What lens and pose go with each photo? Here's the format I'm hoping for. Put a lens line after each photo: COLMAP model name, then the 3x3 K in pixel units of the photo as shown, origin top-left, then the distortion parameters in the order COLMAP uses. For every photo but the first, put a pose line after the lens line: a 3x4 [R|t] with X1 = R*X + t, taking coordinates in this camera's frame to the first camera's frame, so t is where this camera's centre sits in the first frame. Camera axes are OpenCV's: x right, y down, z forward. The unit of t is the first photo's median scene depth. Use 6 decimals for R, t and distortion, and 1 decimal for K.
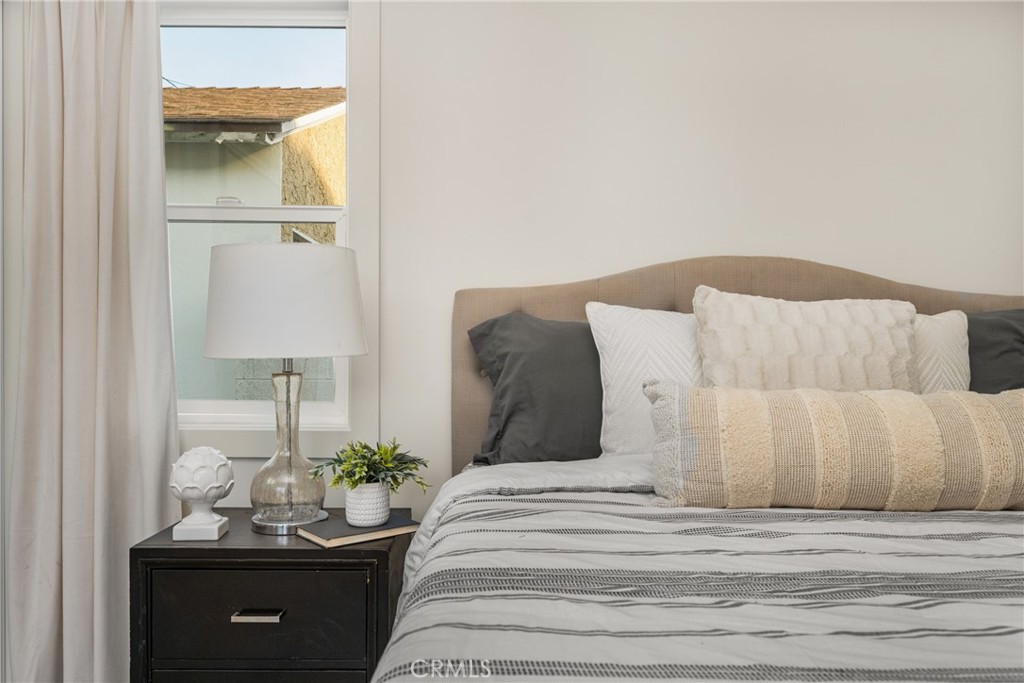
lens RADIAL K [[725.9, 0, 512.0], [0, 725.9, 341.5], [0, 0, 1]] dist [-0.001353, -0.001470]
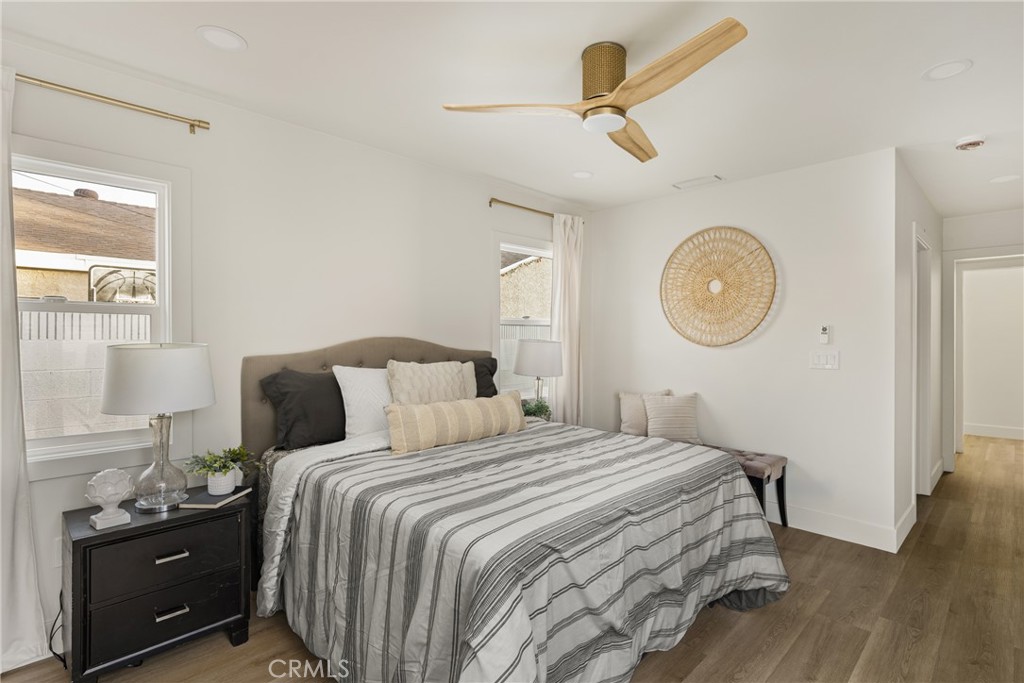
lens RADIAL K [[486.0, 0, 513.5], [0, 486.0, 328.9], [0, 0, 1]] dist [0.001352, 0.000260]
pose [[0.732725, -0.006294, 0.680496, -0.515350], [0.010154, 0.999947, -0.001684, -0.165551], [-0.680449, 0.008143, 0.732750, -0.439034]]
